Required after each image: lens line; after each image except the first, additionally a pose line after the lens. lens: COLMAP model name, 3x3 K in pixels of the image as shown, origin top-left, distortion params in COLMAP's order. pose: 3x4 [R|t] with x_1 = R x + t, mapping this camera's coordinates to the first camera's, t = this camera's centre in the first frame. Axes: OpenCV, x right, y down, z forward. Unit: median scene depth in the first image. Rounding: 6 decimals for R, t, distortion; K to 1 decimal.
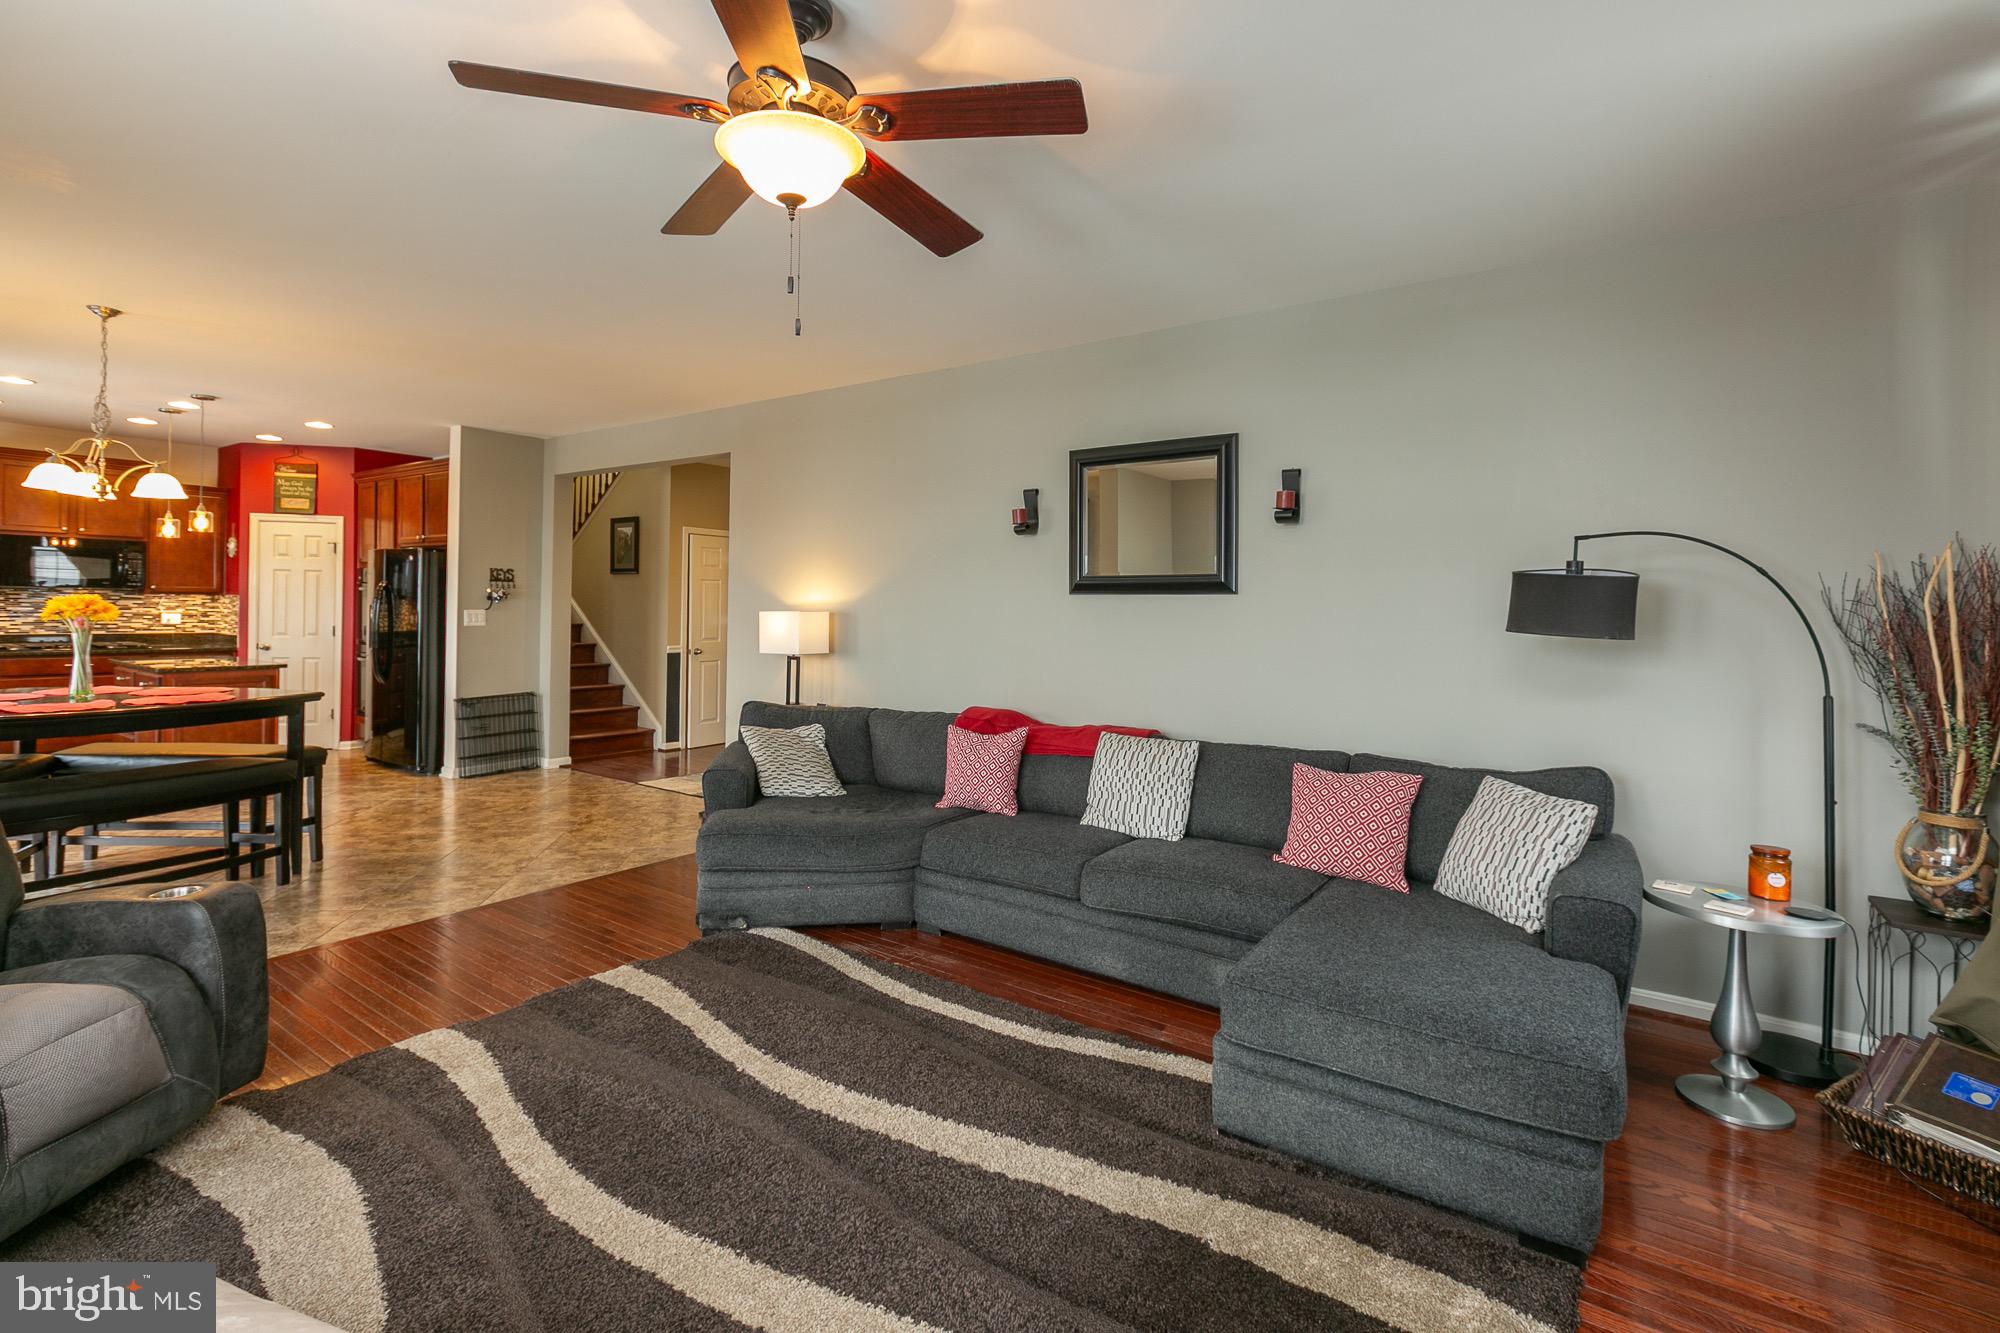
lens RADIAL K [[902.5, 0, 994.0], [0, 902.5, 607.4], [0, 0, 1]] dist [-0.001207, -0.000213]
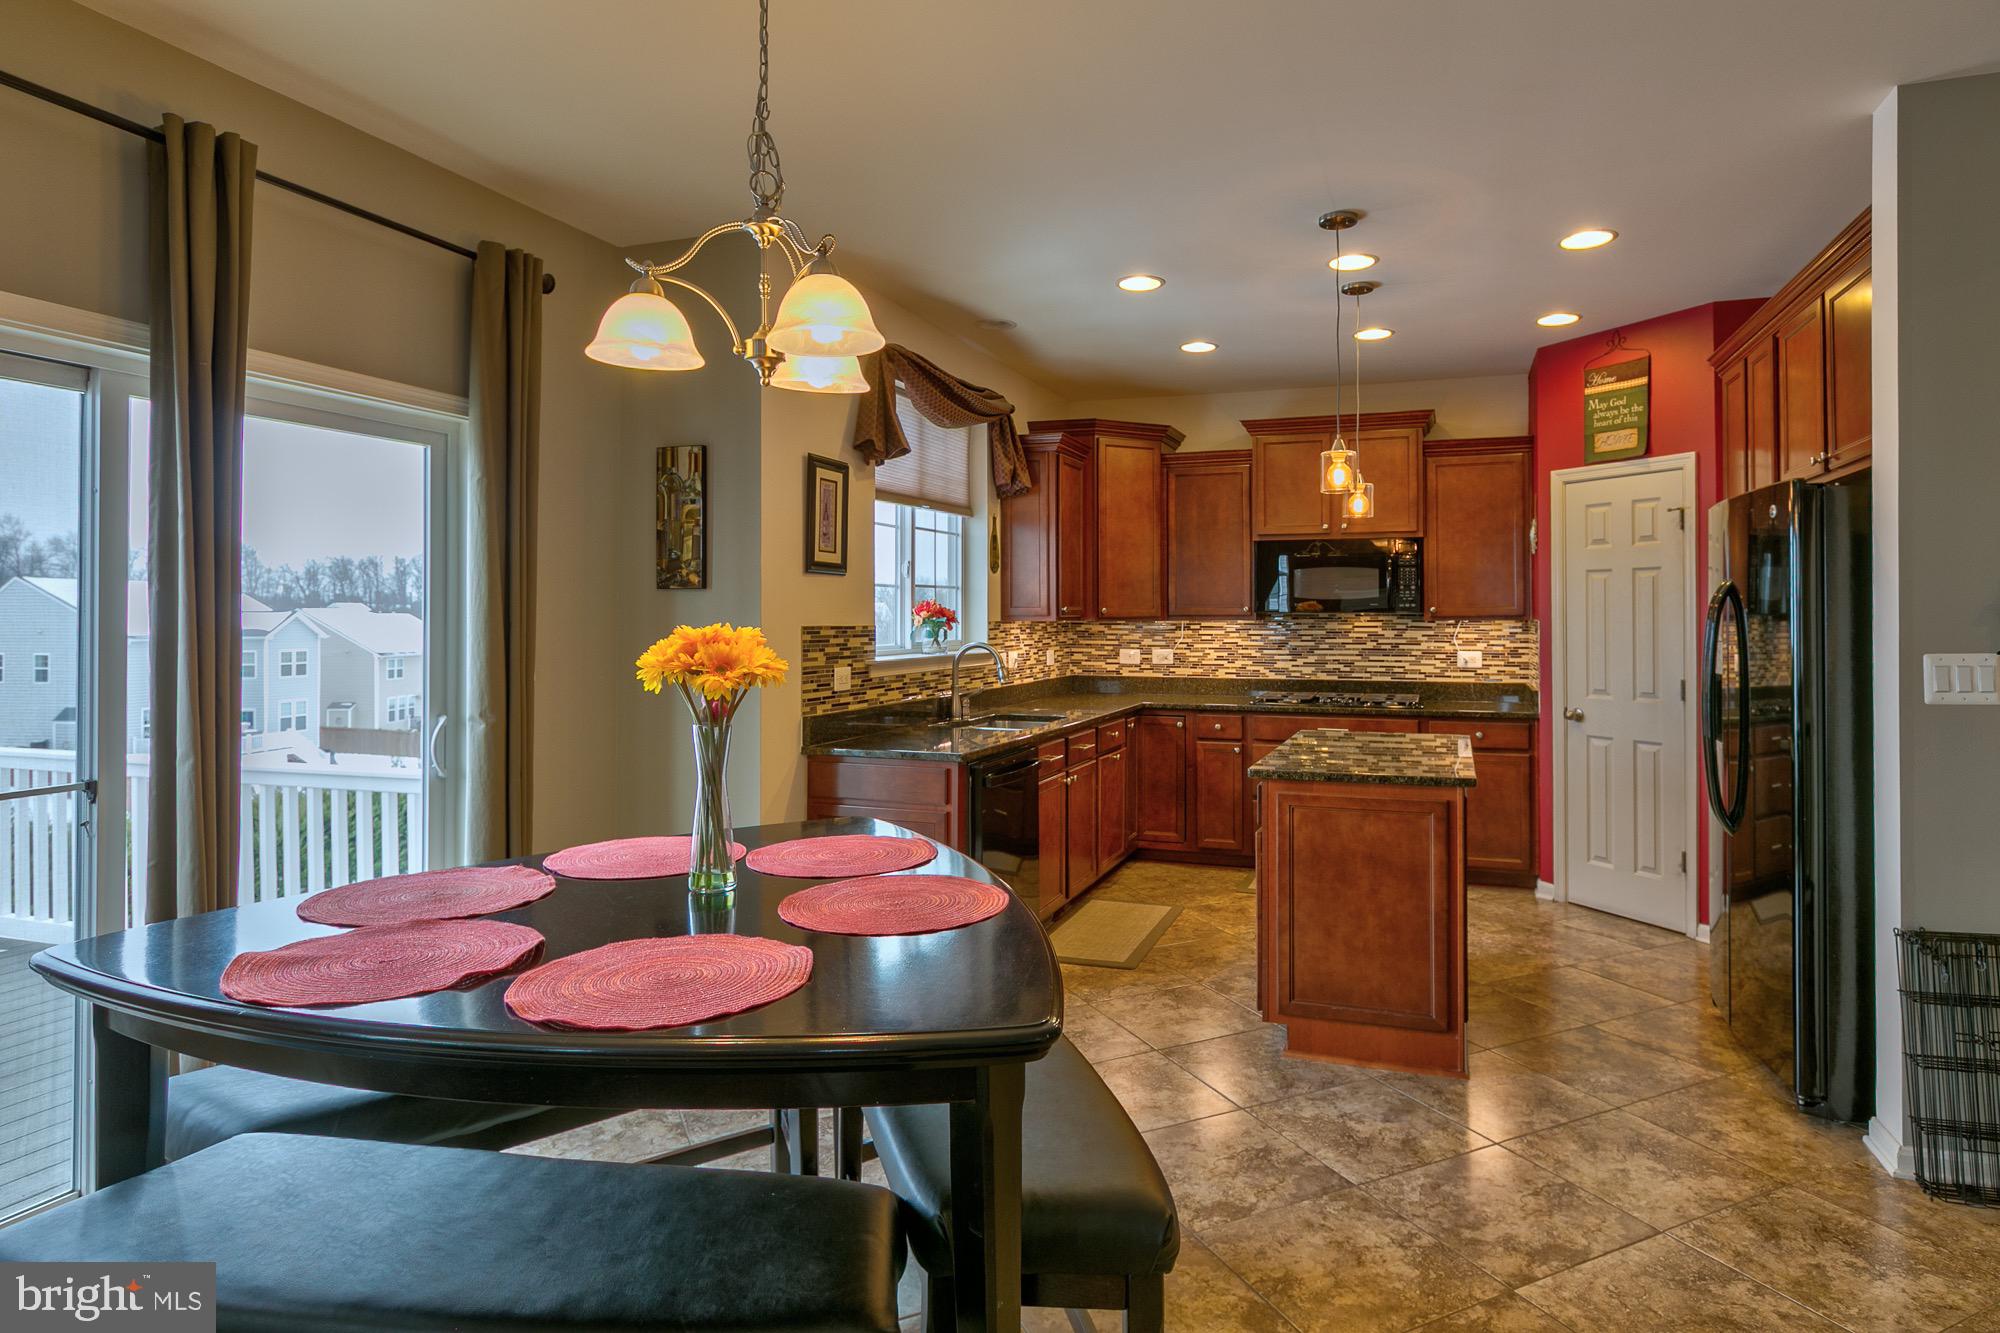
lens RADIAL K [[1112.7, 0, 1082.7], [0, 1112.7, 608.1], [0, 0, 1]] dist [0.001424, 0.001023]
pose [[0.297552, -0.026744, -0.954331, -0.292156], [0.004160, 0.999634, -0.026717, -0.004020], [0.954697, 0.003980, 0.297554, 0.586031]]
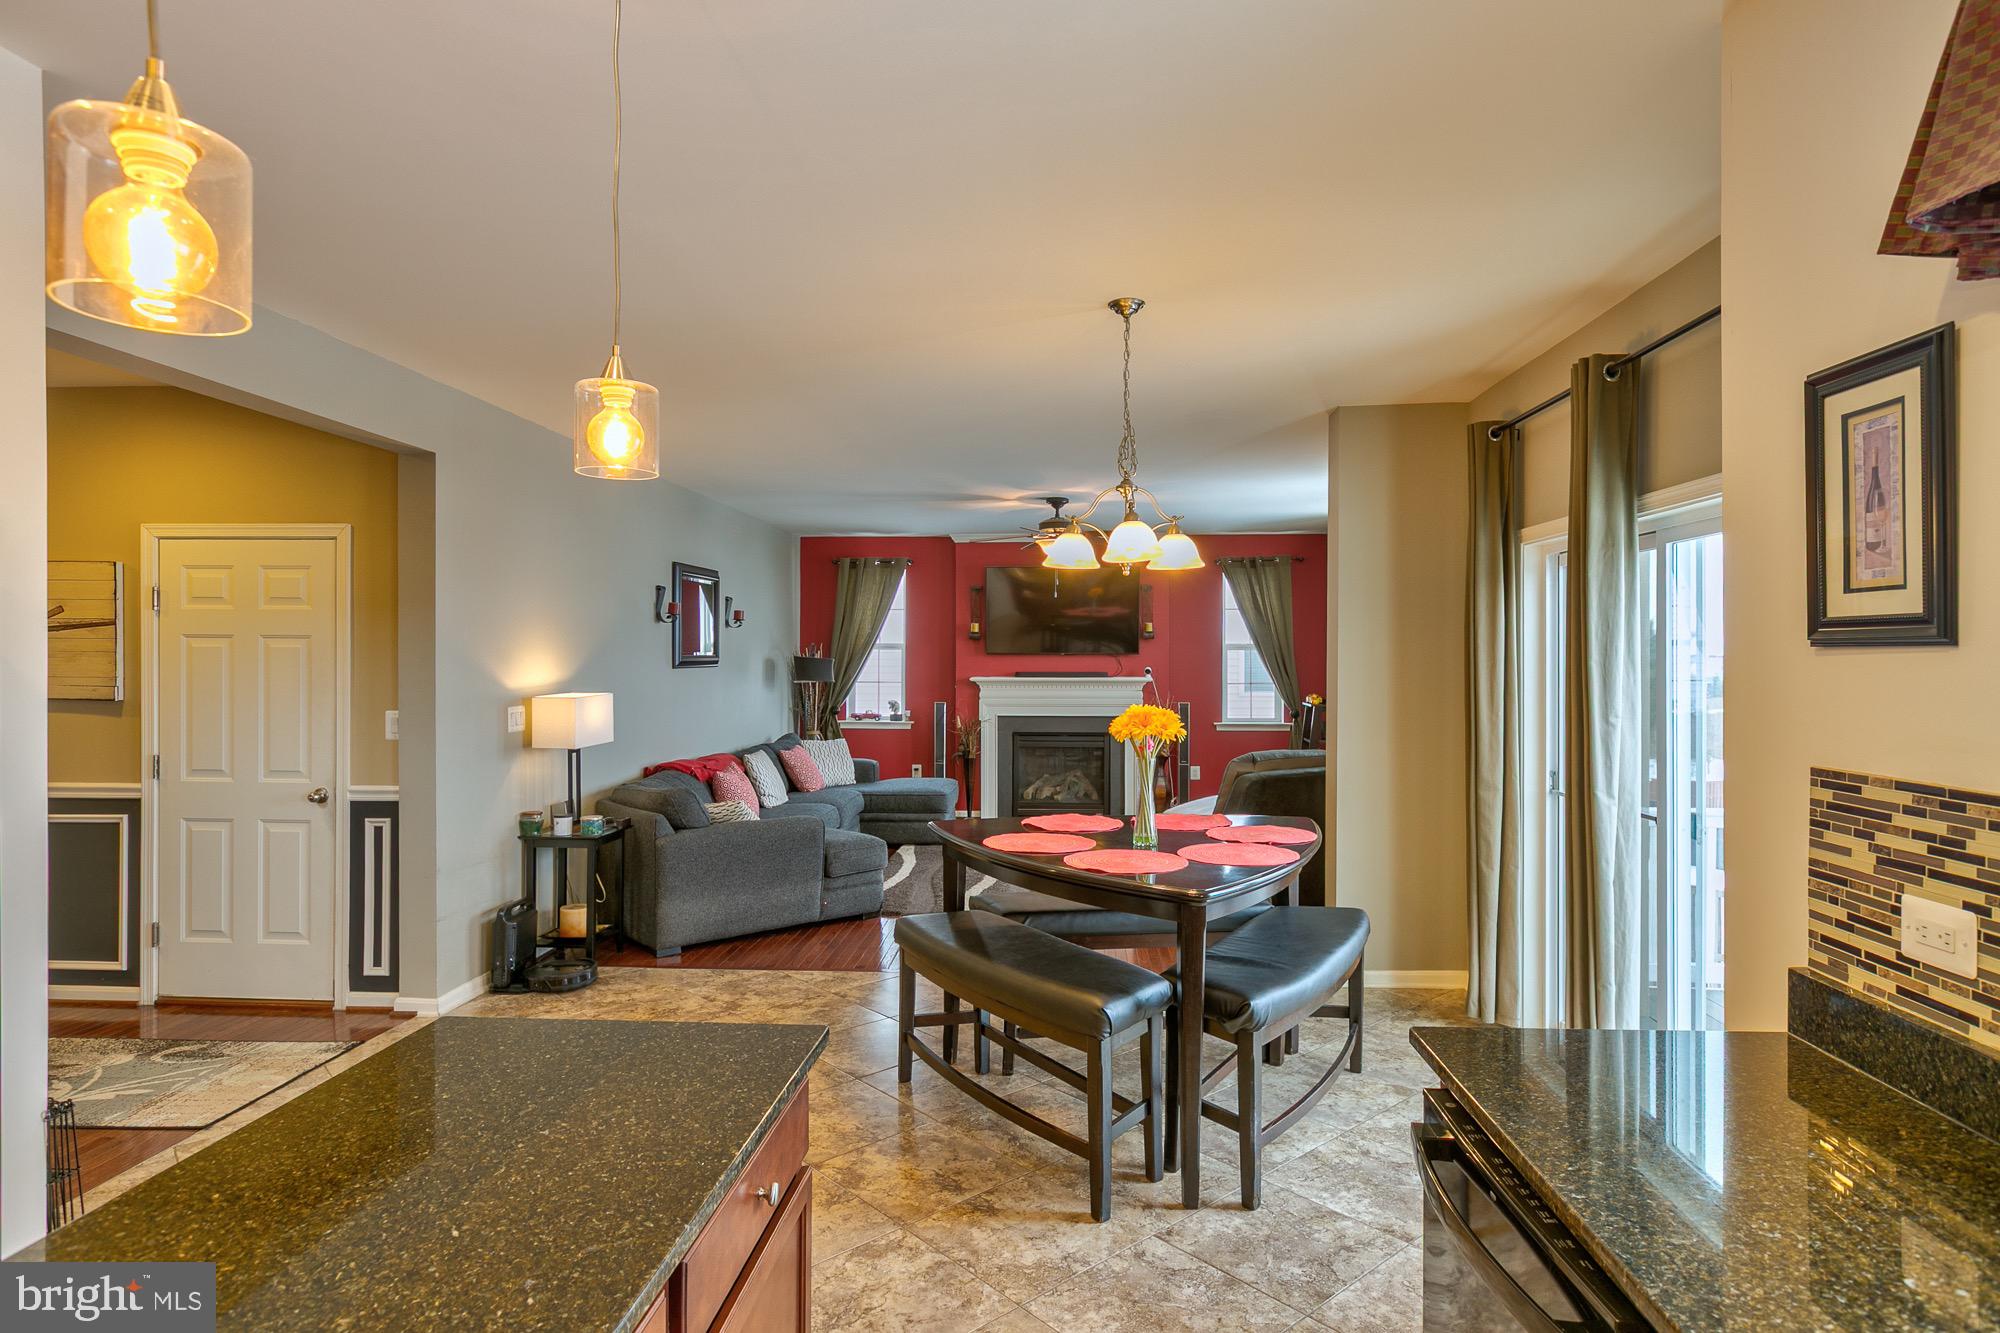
lens RADIAL K [[1076.8, 0, 1010.2], [0, 1076.8, 663.3], [0, 0, 1]] dist [0.007526, -0.003515]
pose [[-0.521808, -0.020794, 0.852809, -0.989190], [-0.008912, 0.999781, 0.018925, -0.037117], [-0.853016, 0.002275, -0.521879, 0.902130]]
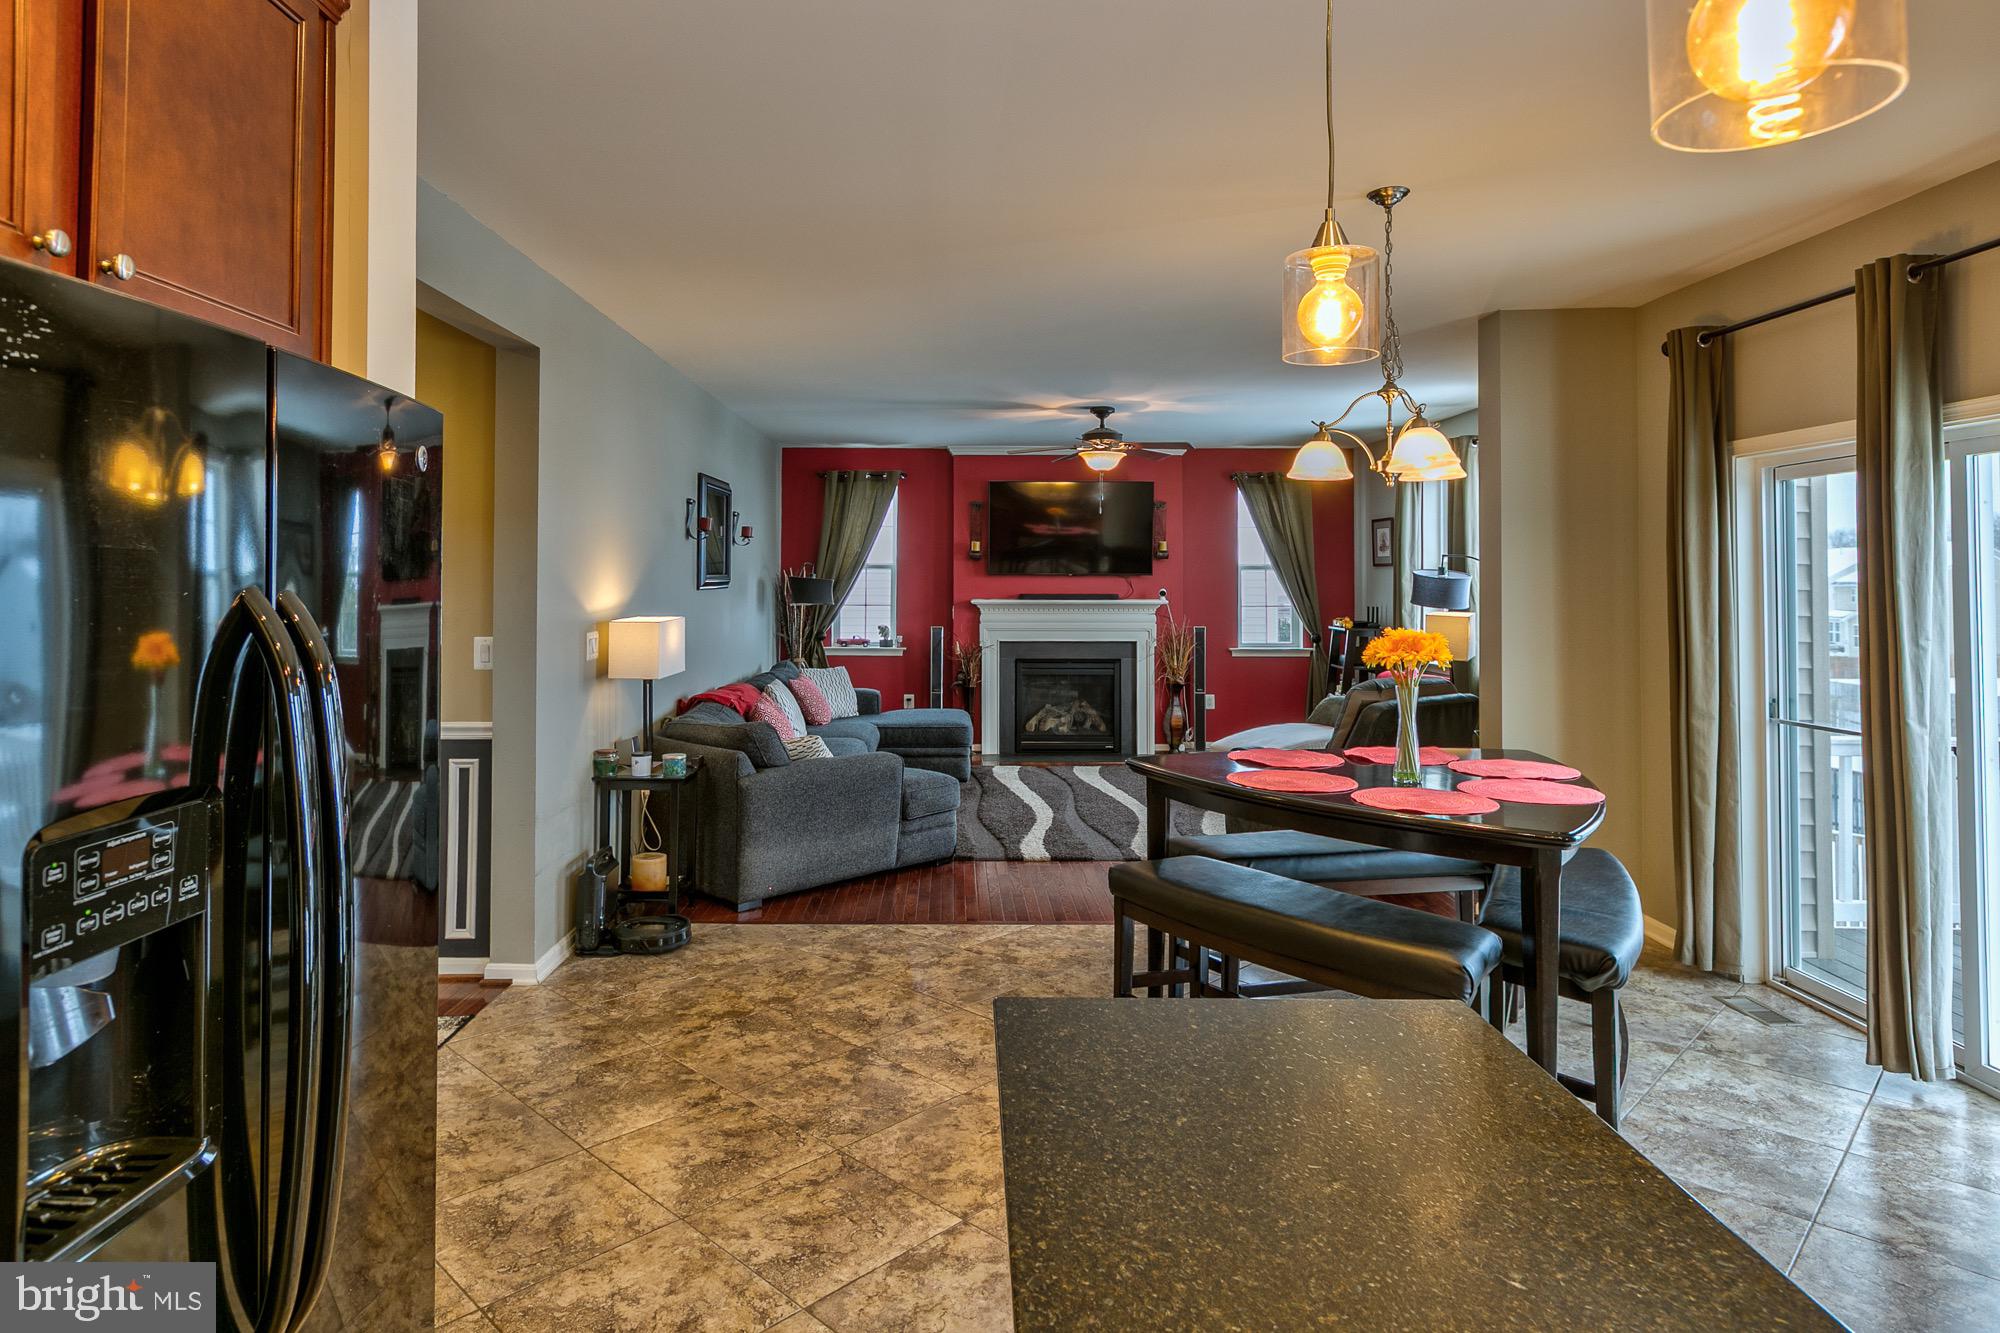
lens RADIAL K [[1143.2, 0, 948.0], [0, 1143.2, 559.6], [0, 0, 1]] dist [0.007211, -0.003598]
pose [[-0.569502, -0.001910, 0.821988, -0.881950], [-0.010026, 0.999939, -0.004623, -0.033563], [-0.821929, -0.010874, -0.569487, 1.025983]]
